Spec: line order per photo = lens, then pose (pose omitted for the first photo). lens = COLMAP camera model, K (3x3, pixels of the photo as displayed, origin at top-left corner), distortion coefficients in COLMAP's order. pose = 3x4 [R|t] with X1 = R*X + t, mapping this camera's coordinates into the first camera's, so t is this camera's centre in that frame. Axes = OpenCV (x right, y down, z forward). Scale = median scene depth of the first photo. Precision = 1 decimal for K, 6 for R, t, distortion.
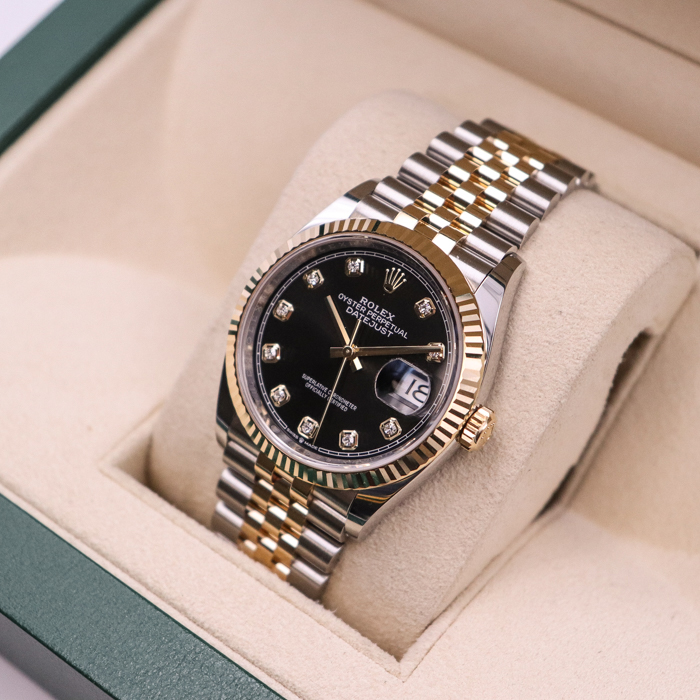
lens RADIAL K [[1406.6, 0, 350.0], [0, 1406.6, 350.0], [0, 0, 1]] dist [0.003408, -0.342439]
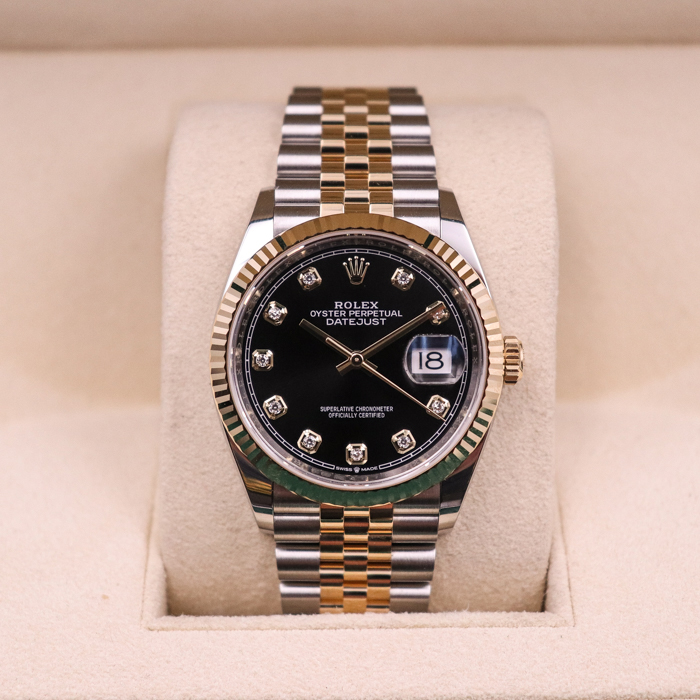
lens RADIAL K [[1406.6, 0, 350.0], [0, 1406.6, 350.0], [0, 0, 1]] dist [0.003408, -0.342439]
pose [[0.800865, -0.498579, 0.331715, -0.303080], [0.496429, 0.862540, 0.097891, -0.095486], [-0.334924, 0.086275, 0.938287, 0.128702]]
